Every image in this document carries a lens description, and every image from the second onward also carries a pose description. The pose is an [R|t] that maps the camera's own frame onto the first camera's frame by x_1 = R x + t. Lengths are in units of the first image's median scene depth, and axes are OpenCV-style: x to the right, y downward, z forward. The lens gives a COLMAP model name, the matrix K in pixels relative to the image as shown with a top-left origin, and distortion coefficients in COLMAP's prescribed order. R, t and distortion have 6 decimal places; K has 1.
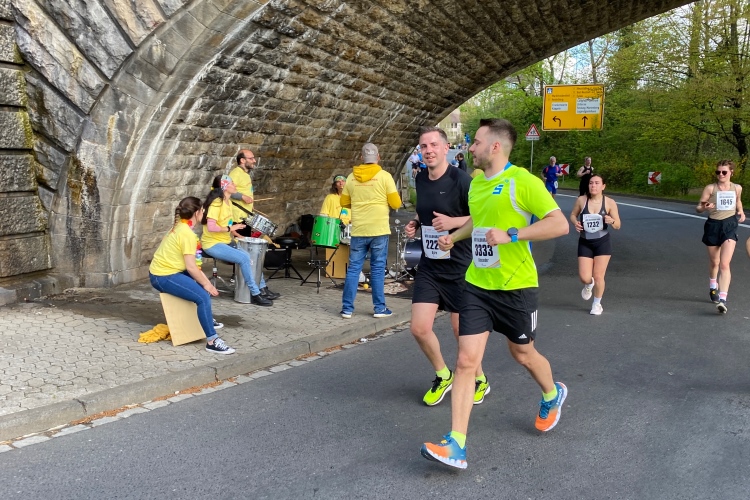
lens RADIAL K [[566.7, 0, 374.7], [0, 566.7, 250.1], [0, 0, 1]] dist [0.004504, 0.000244]
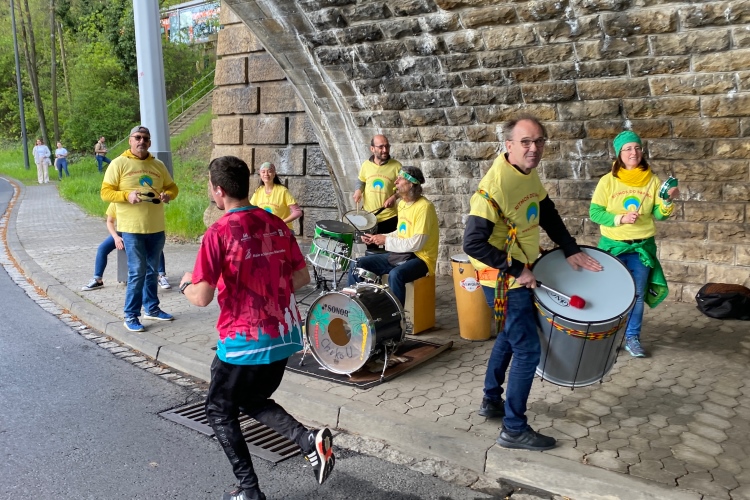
lens RADIAL K [[566.7, 0, 374.7], [0, 566.7, 249.8], [0, 0, 1]] dist [0.004504, 0.000244]
pose [[-0.046488, 0.161875, -0.985716, 0.622867], [-0.133916, 0.976865, 0.166737, -0.156280], [0.989902, 0.139755, -0.023735, 1.075714]]
